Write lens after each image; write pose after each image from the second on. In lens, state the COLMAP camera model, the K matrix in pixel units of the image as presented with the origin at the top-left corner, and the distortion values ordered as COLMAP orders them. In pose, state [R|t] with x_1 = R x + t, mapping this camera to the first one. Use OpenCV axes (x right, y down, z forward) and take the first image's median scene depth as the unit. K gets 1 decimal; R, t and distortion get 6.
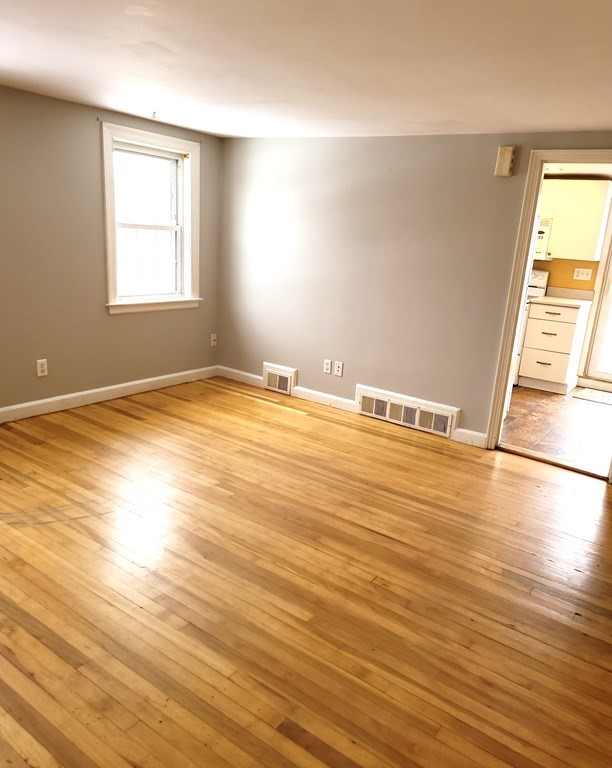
lens RADIAL K [[580.9, 0, 306.0], [0, 580.9, 384.0], [0, 0, 1]] dist [0.106775, -0.105309]
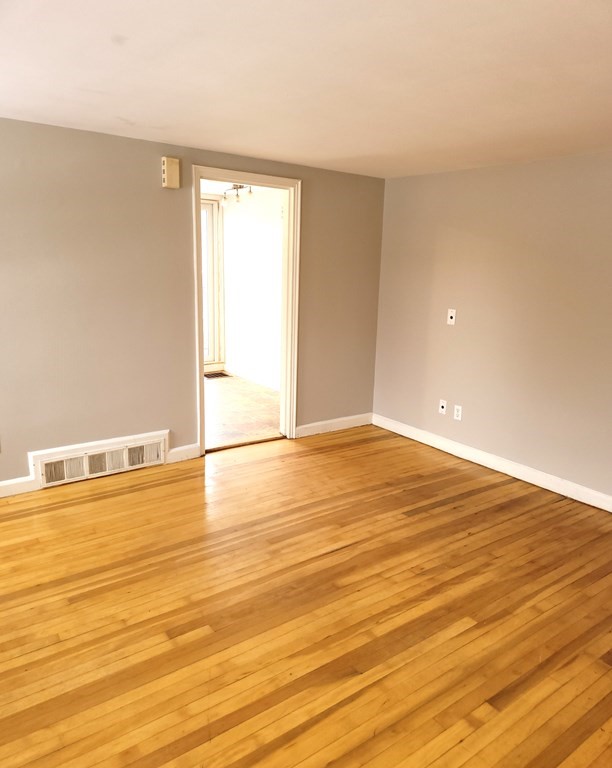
lens RADIAL K [[580.9, 0, 306.0], [0, 580.9, 384.0], [0, 0, 1]] dist [0.106775, -0.105309]
pose [[0.294206, -0.265211, 0.918208, -0.593738], [0.237836, 0.950822, 0.198425, -0.185178], [-0.925677, 0.160005, 0.342814, 0.517875]]
